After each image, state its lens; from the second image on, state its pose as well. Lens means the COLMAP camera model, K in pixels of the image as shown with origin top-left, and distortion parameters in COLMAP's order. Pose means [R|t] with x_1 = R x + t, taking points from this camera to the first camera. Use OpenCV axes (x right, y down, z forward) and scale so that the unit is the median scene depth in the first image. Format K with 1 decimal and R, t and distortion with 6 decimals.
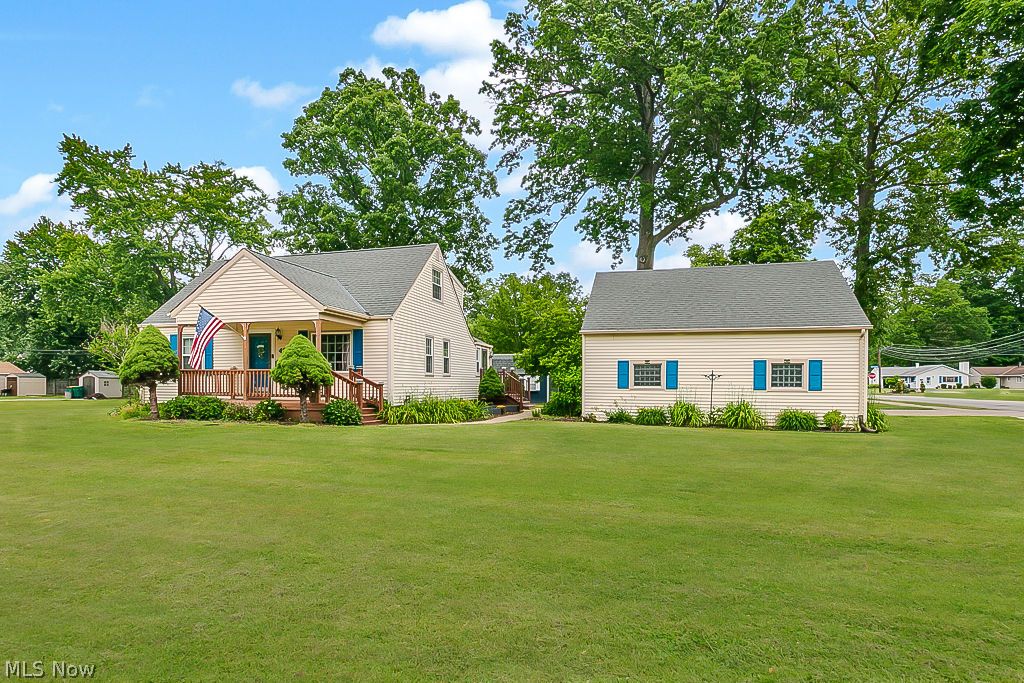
lens RADIAL K [[505.6, 0, 515.2], [0, 505.6, 366.0], [0, 0, 1]] dist [-0.000923, -0.000156]
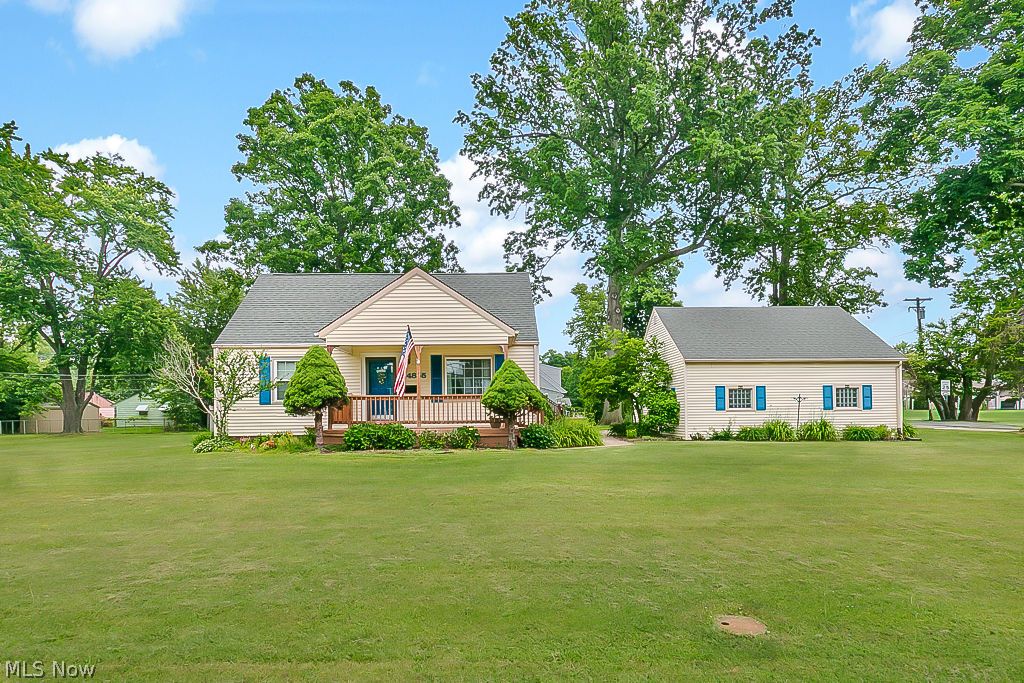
lens RADIAL K [[481.6, 0, 516.5], [0, 481.6, 396.8], [0, 0, 1]] dist [-0.002579, -0.000255]
pose [[0.960856, -0.007061, 0.276960, -0.513097], [0.004466, 0.999940, 0.009998, 0.001788], [-0.277014, -0.008369, 0.960829, 0.077960]]
